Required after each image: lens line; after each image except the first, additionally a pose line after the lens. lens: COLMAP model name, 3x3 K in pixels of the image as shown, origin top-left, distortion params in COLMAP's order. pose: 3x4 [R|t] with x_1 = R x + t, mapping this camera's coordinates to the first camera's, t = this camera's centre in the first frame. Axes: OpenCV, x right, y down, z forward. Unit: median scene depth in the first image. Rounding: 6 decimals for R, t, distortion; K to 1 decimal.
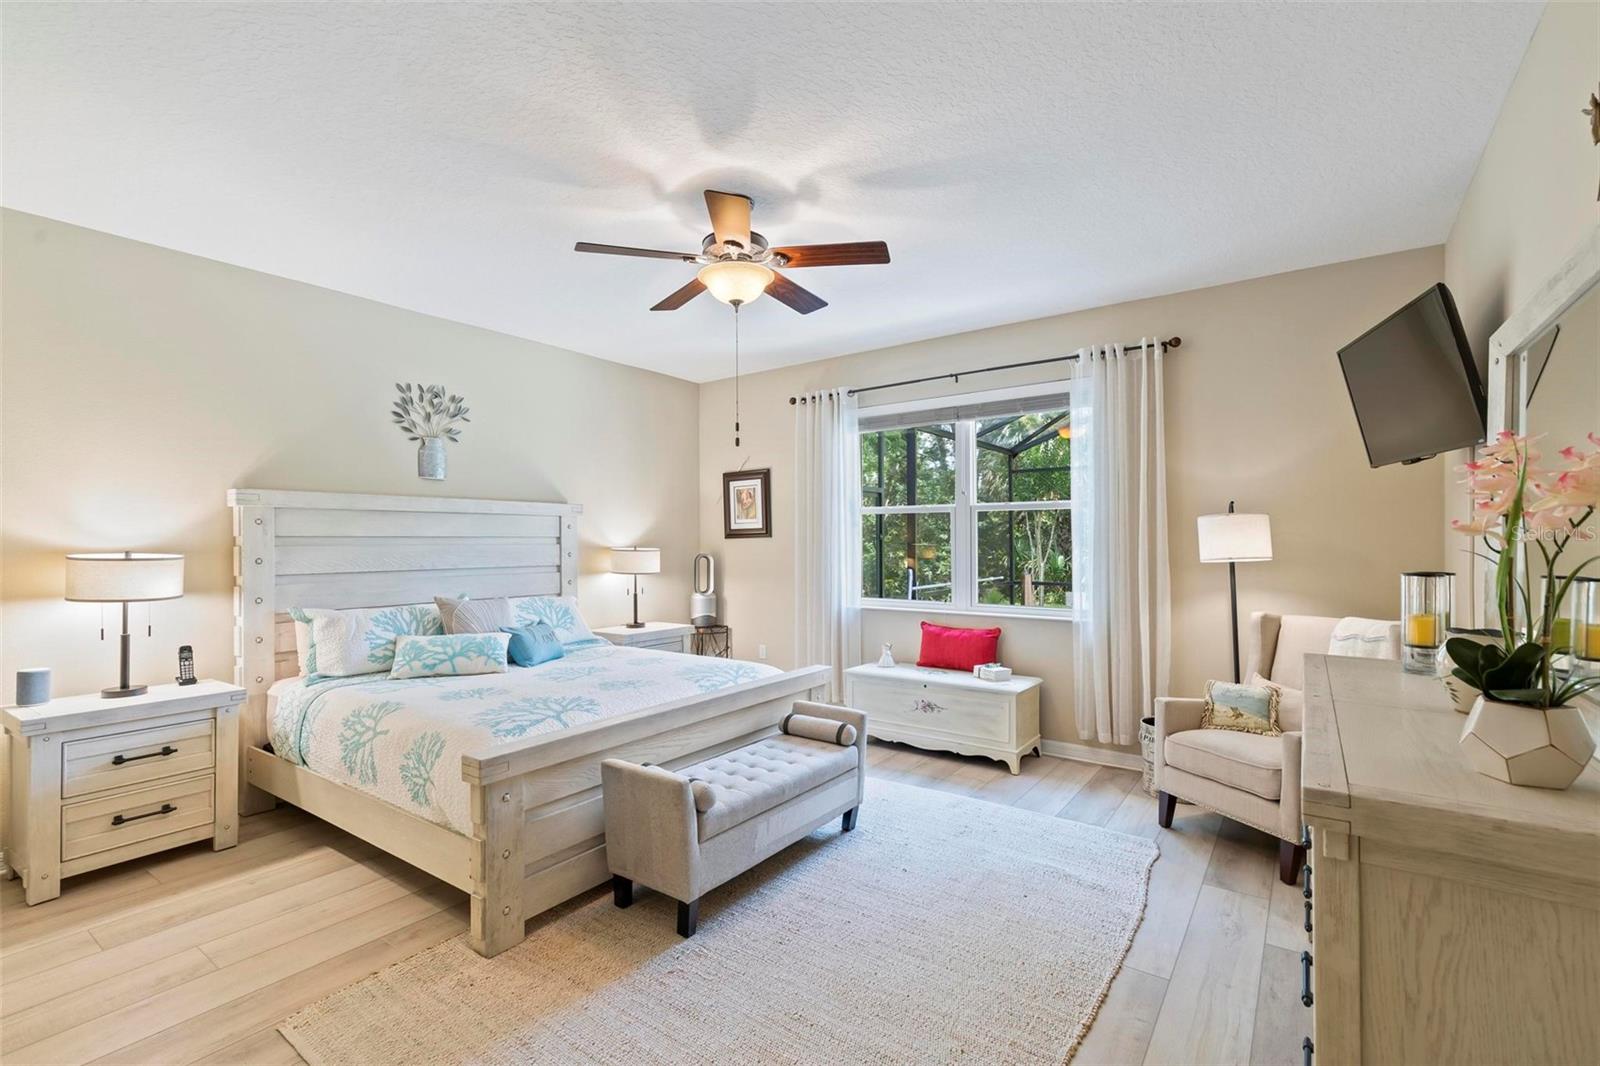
lens RADIAL K [[721.8, 0, 796.0], [0, 721.8, 540.6], [0, 0, 1]] dist [0.011536, -0.002291]
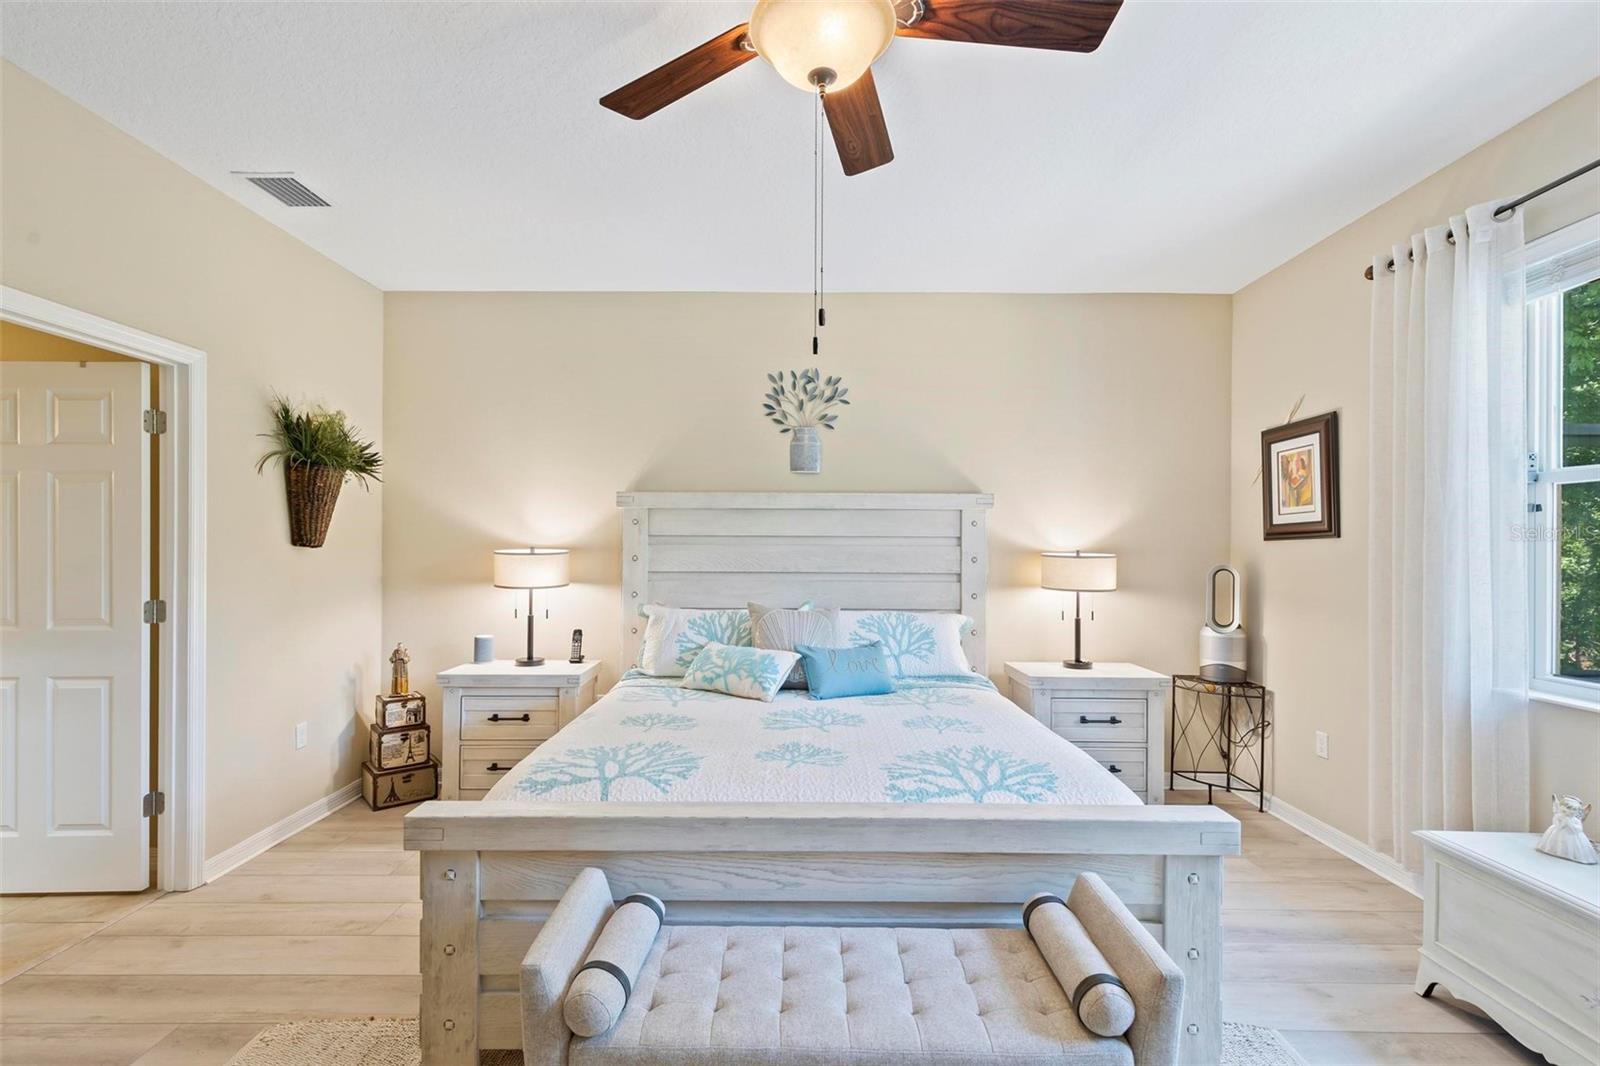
lens RADIAL K [[721.8, 0, 791.8], [0, 721.8, 546.9], [0, 0, 1]] dist [0.011536, -0.002291]
pose [[0.583295, 0.008014, -0.812221, 0.226762], [-0.007384, 0.999962, 0.004563, 0.004001], [0.812227, 0.003336, 0.583332, 0.460273]]
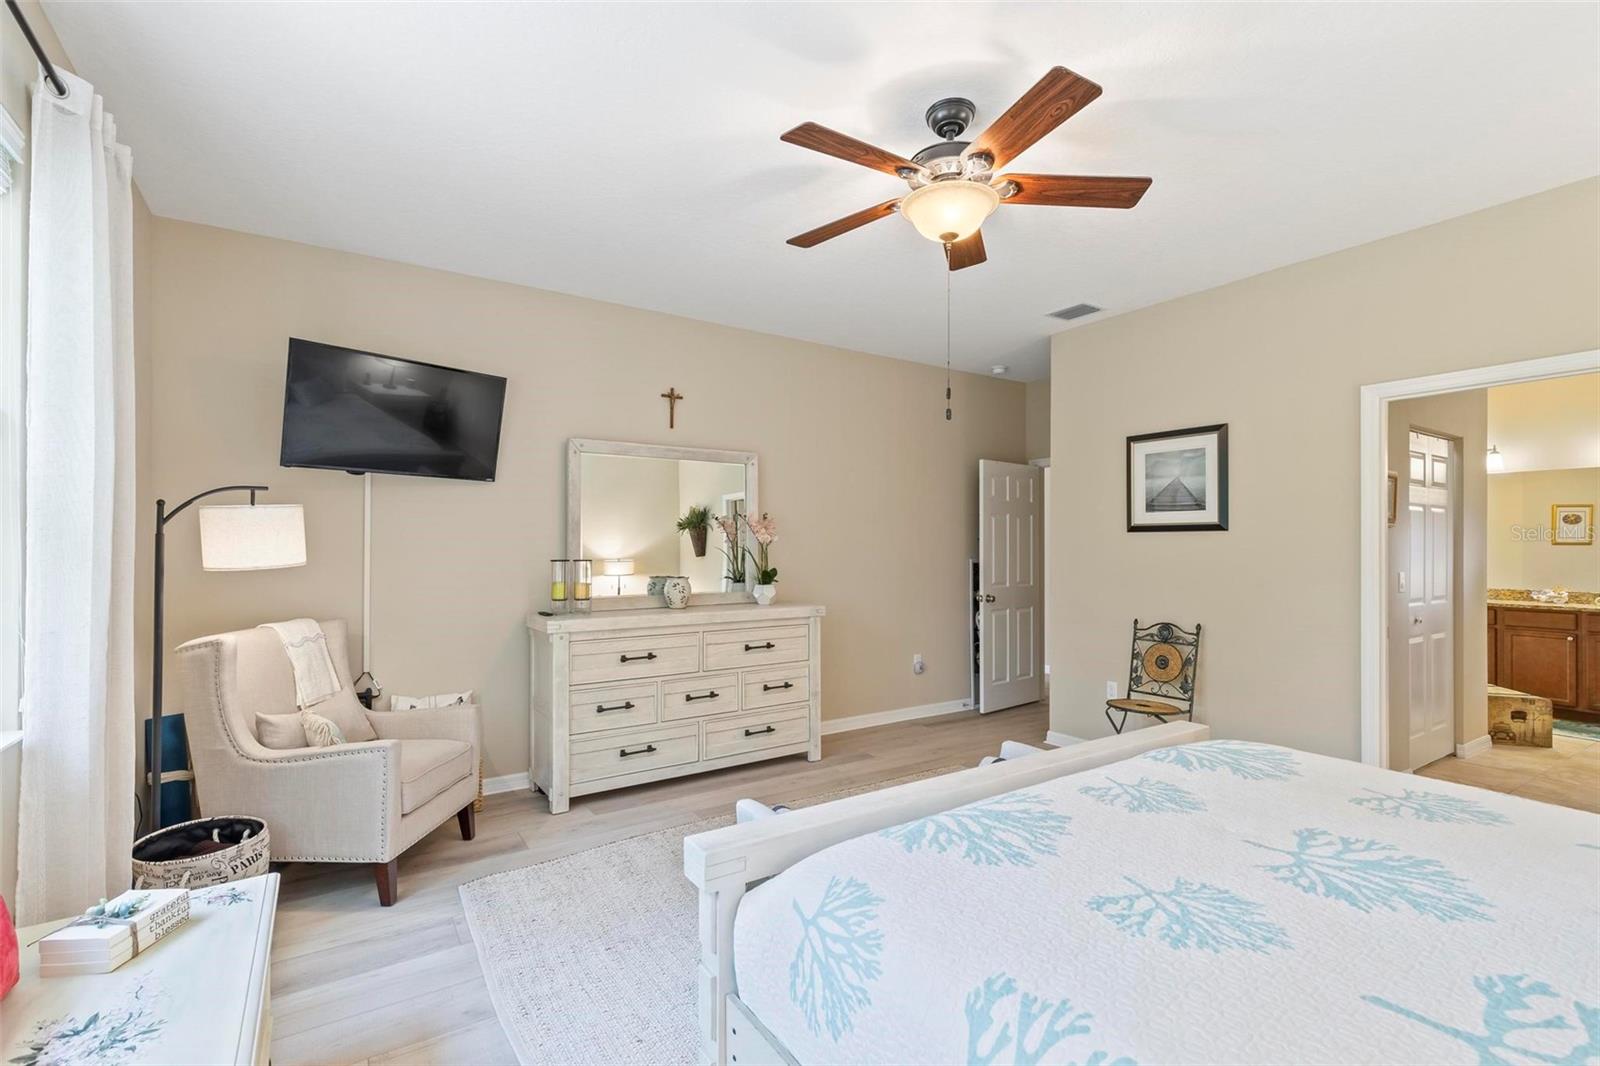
lens RADIAL K [[721.8, 0, 794.2], [0, 721.8, 543.2], [0, 0, 1]] dist [0.011536, -0.002291]
pose [[-0.932943, 0.004897, 0.359991, -0.140790], [0.002930, 0.999978, -0.006008, 0.007873], [-0.360013, -0.004550, -0.932936, 1.226053]]
